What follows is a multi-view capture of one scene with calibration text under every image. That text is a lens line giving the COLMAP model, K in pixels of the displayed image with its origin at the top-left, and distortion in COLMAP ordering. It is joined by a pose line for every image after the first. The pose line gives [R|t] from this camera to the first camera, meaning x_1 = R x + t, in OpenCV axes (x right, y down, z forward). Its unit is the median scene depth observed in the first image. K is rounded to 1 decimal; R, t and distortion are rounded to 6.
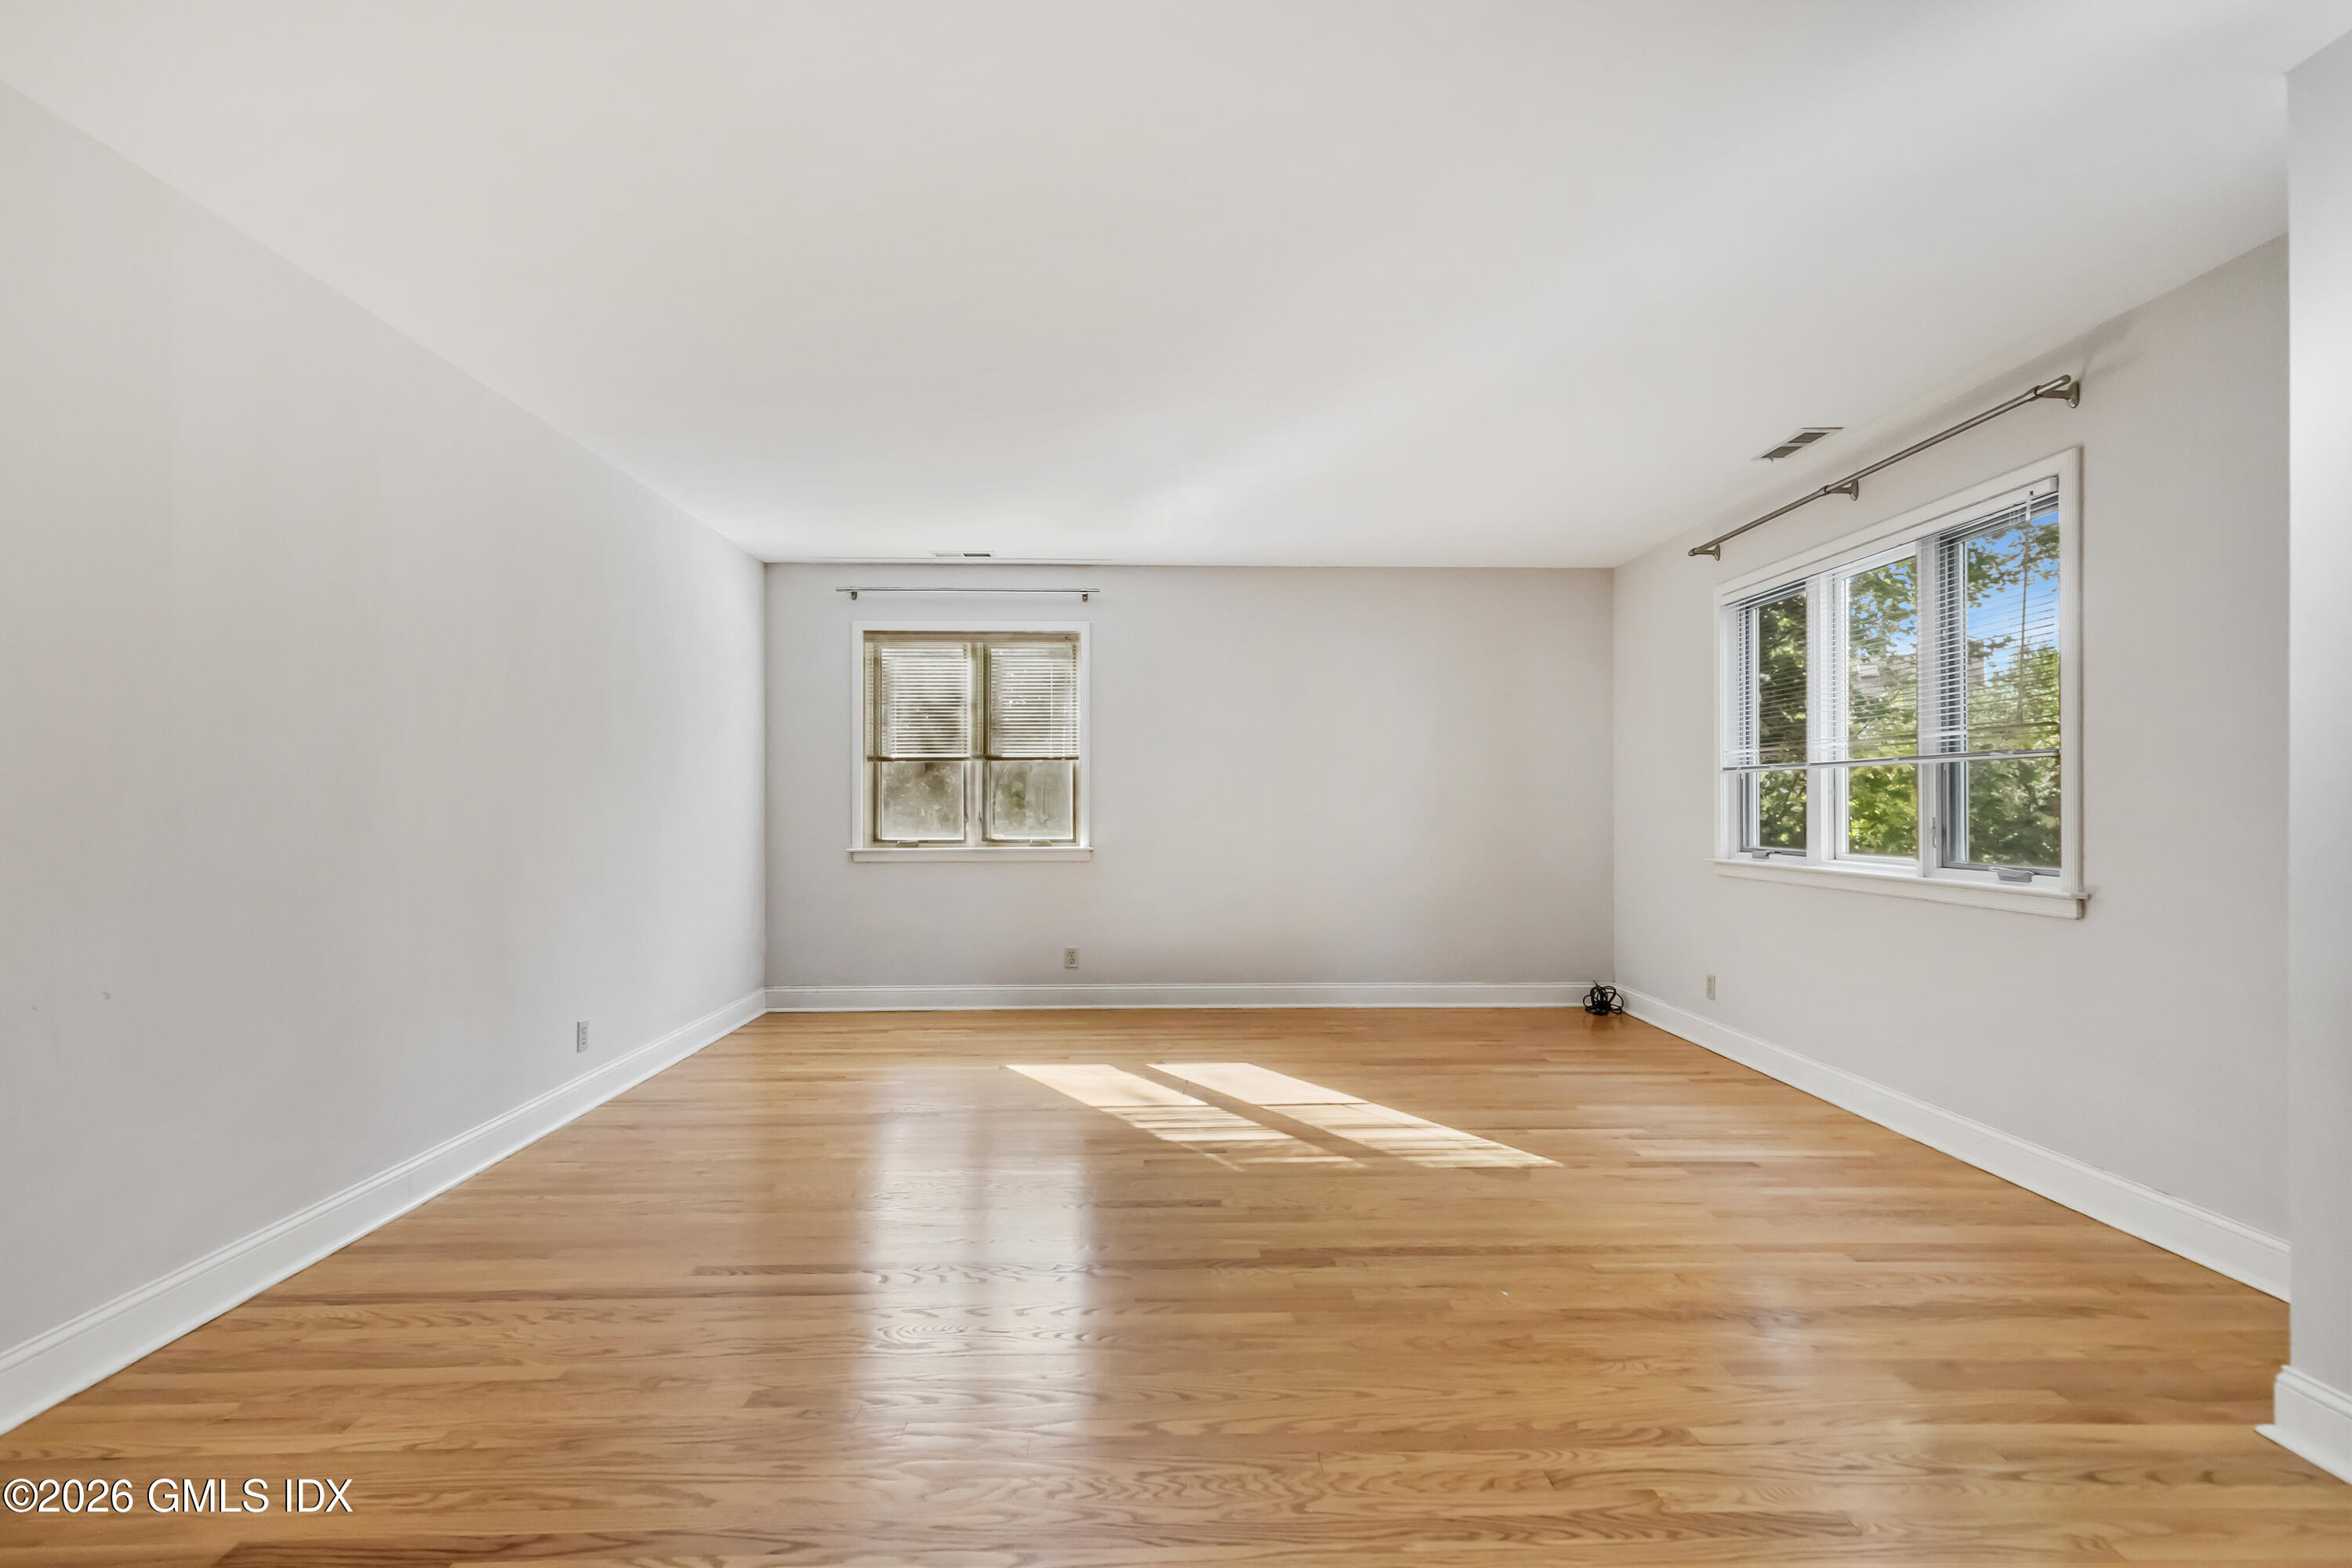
lens RADIAL K [[1086.2, 0, 1177.7], [0, 1086.2, 786.7], [0, 0, 1]] dist [0.019022, -0.002125]
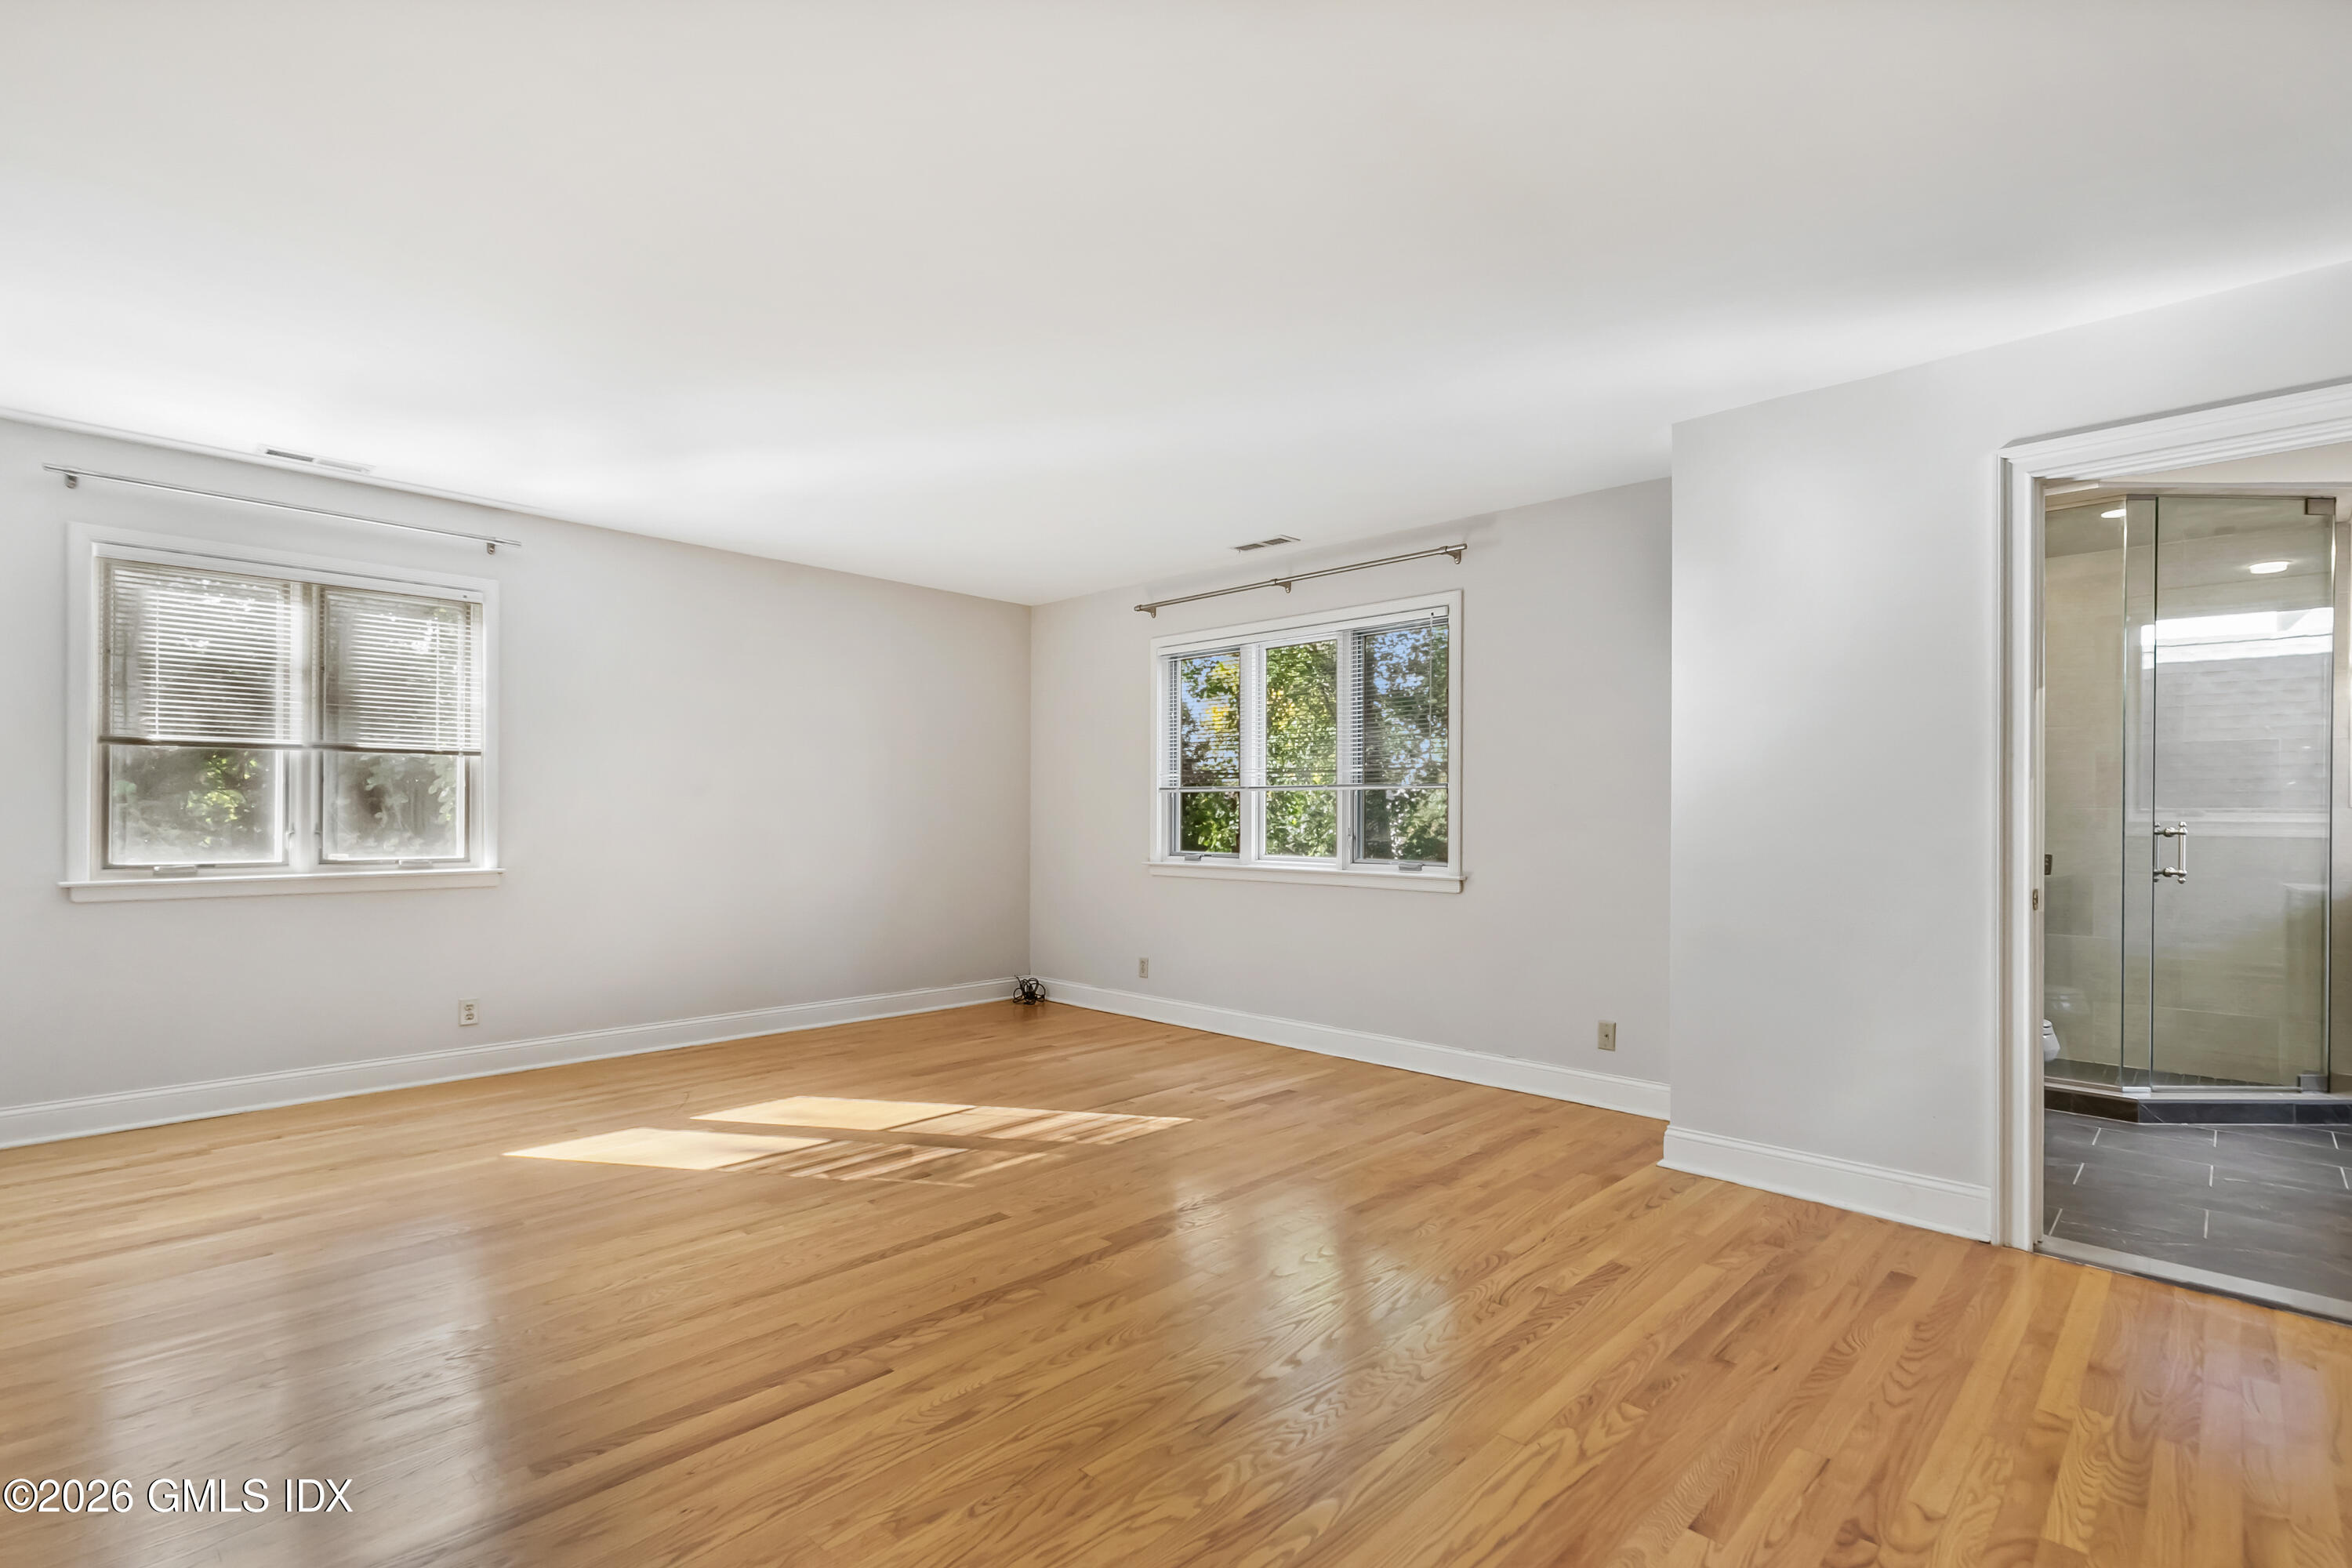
lens RADIAL K [[1086.2, 0, 1197.6], [0, 1086.2, 795.6], [0, 0, 1]] dist [0.019022, -0.002125]
pose [[0.714856, 0.019178, 0.699009, -0.399524], [-0.017954, 0.999798, -0.009069, 0.002297], [-0.699041, -0.006067, 0.715056, 0.120073]]
